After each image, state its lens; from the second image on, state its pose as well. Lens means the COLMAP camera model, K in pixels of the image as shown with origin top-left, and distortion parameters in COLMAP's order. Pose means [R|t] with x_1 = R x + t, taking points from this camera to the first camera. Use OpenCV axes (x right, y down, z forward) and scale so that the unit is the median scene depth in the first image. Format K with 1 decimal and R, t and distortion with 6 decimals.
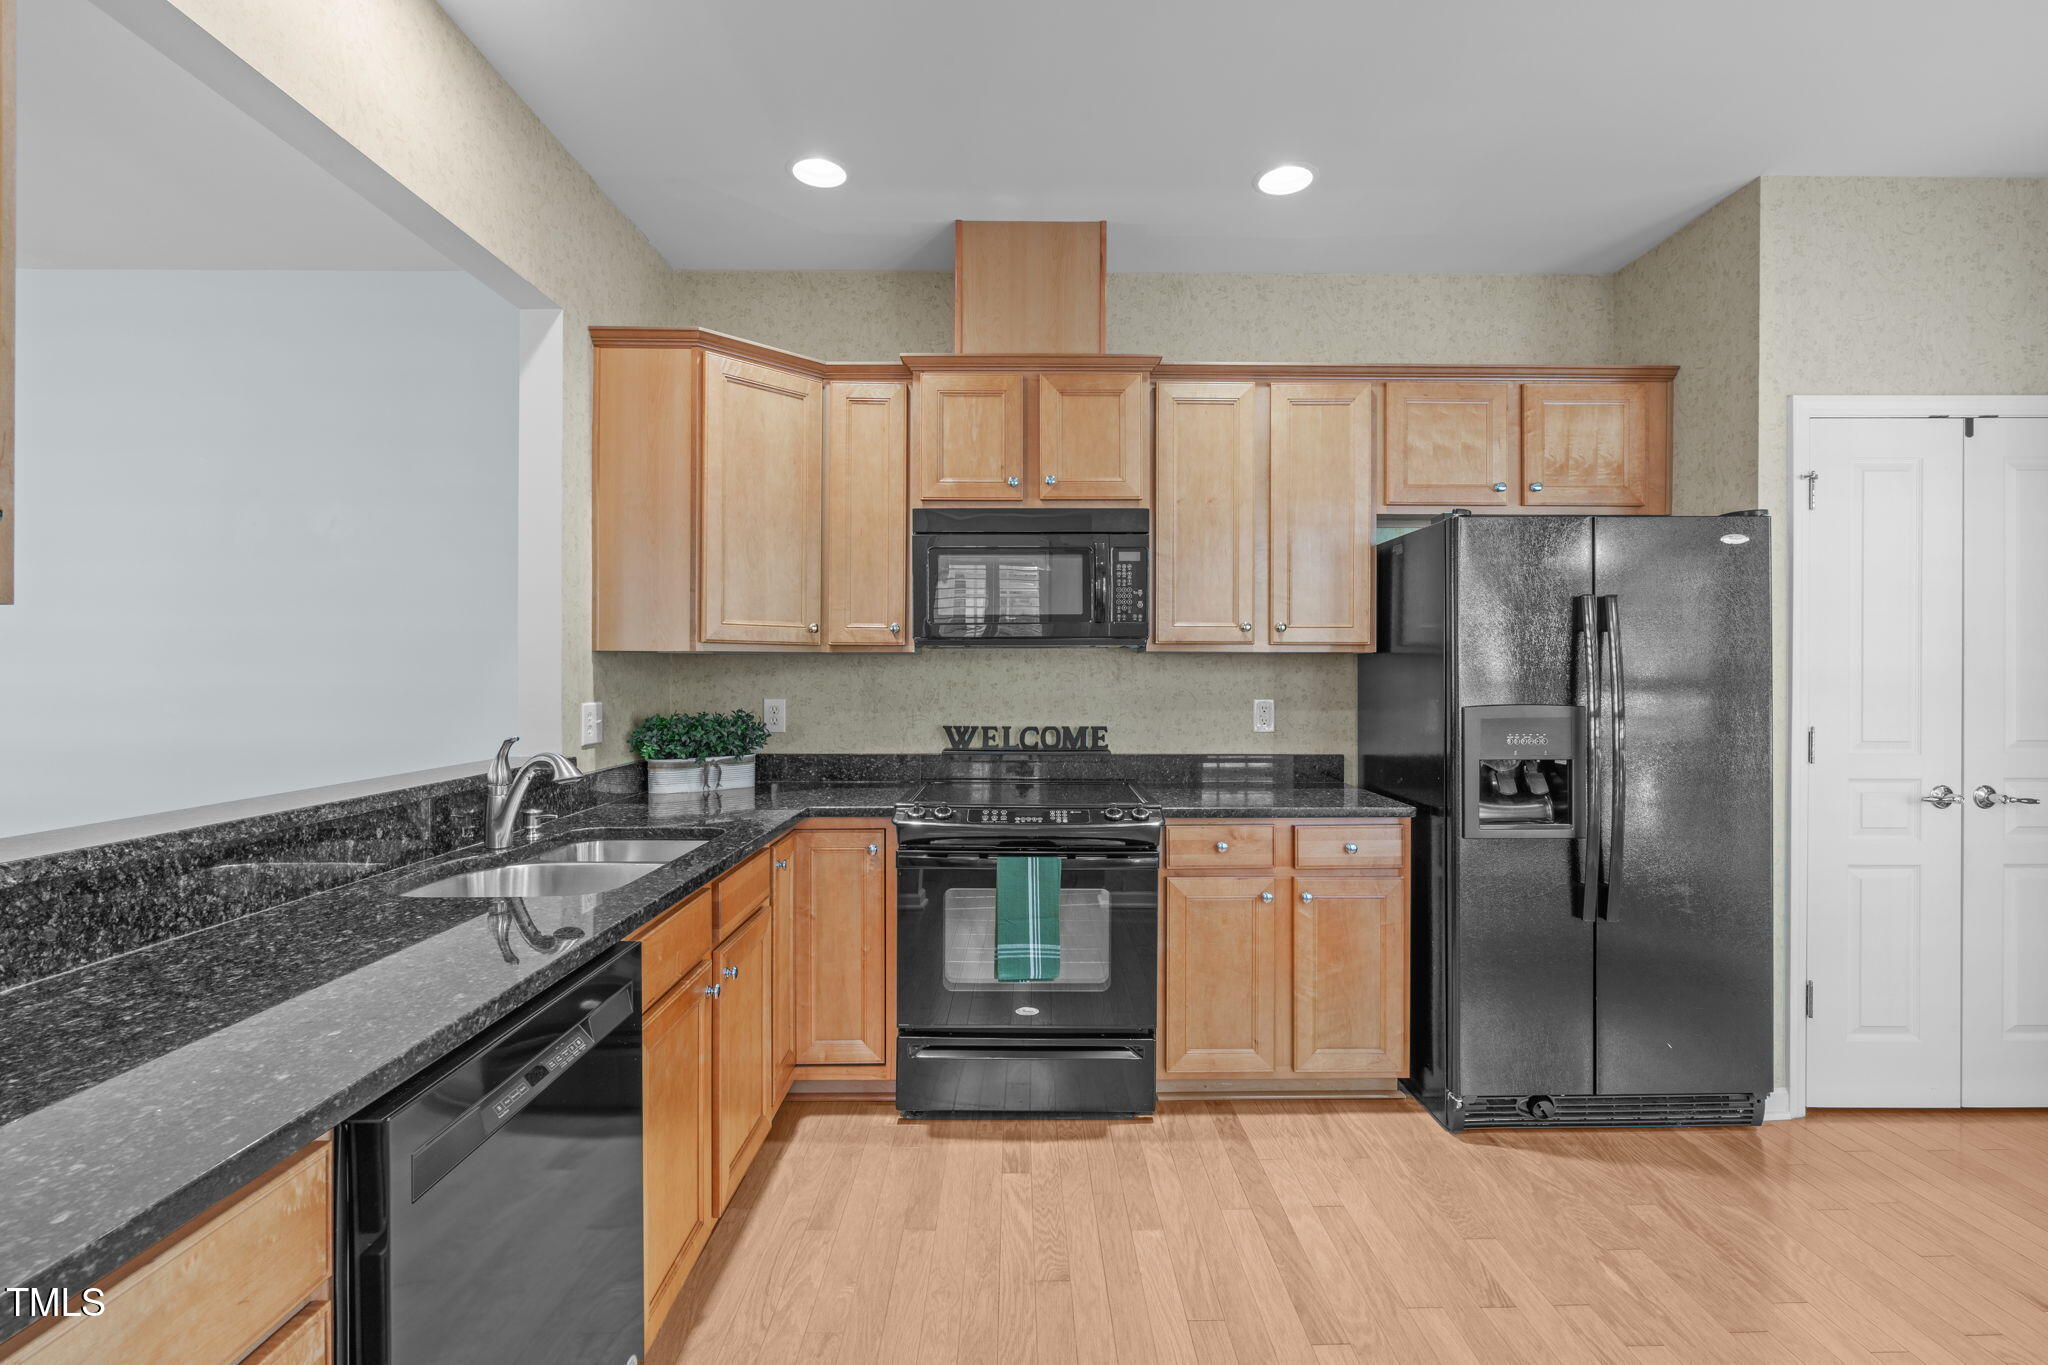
lens RADIAL K [[911.0, 0, 1034.2], [0, 911.0, 693.9], [0, 0, 1]] dist [0.000309, 0.000148]
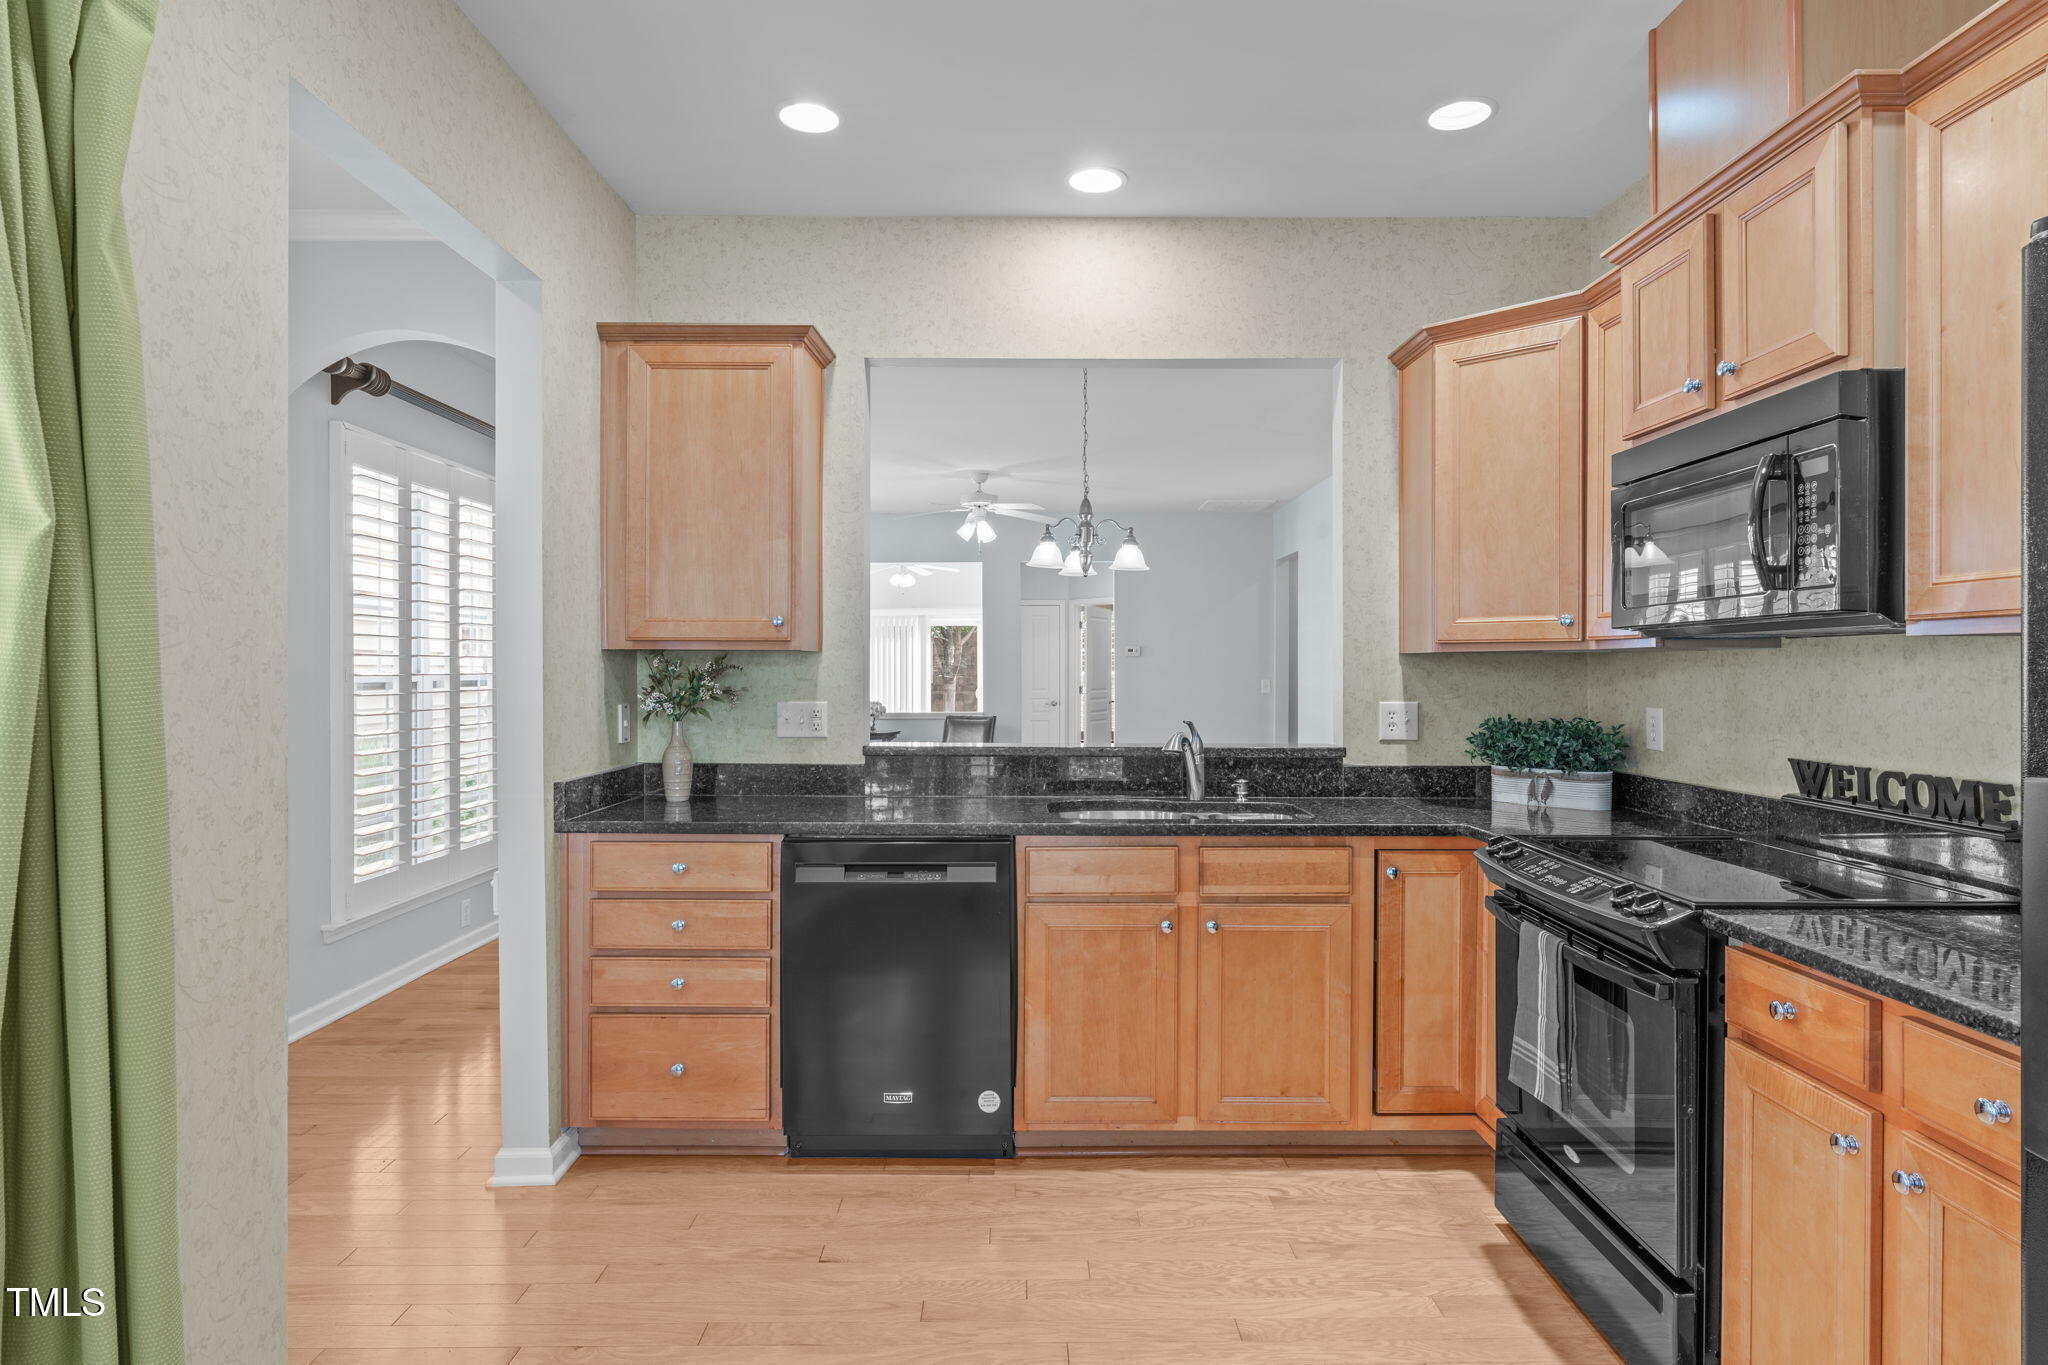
lens RADIAL K [[1154.8, 0, 1069.8], [0, 1154.8, 704.7], [0, 0, 1]] dist [-0.000824, 0.000008]
pose [[0.022939, 0.029754, -0.999294, 0.764458], [-0.024953, 0.999263, 0.029180, -0.014988], [0.999425, 0.024266, 0.023665, 0.510542]]
